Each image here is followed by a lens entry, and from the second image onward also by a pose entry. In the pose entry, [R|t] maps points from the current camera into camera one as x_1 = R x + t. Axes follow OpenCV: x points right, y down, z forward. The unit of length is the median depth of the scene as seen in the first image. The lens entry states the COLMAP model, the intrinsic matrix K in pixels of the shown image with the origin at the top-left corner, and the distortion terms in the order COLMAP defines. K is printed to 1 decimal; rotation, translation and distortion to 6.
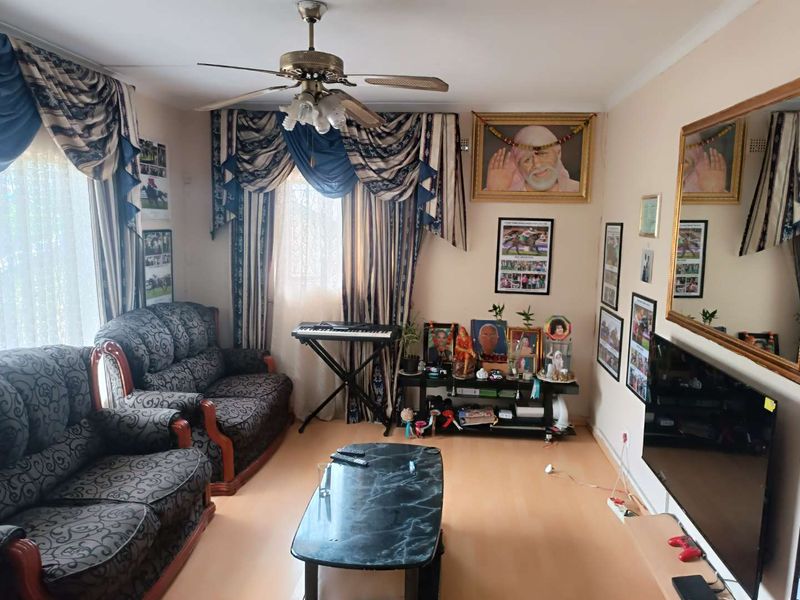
lens RADIAL K [[592.8, 0, 397.5], [0, 592.8, 289.8], [0, 0, 1]] dist [0.032444, -0.037818]
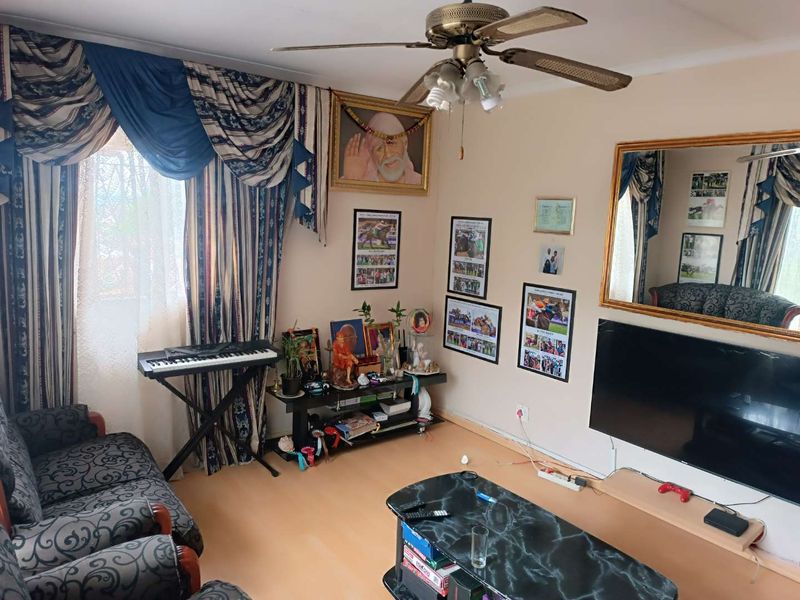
lens RADIAL K [[592.8, 0, 397.5], [0, 592.8, 289.8], [0, 0, 1]] dist [0.032444, -0.037818]
pose [[0.726899, -0.081892, 0.681844, -0.428974], [0.051598, 0.996571, 0.064684, -0.053761], [-0.684803, -0.011837, 0.728632, 0.286100]]
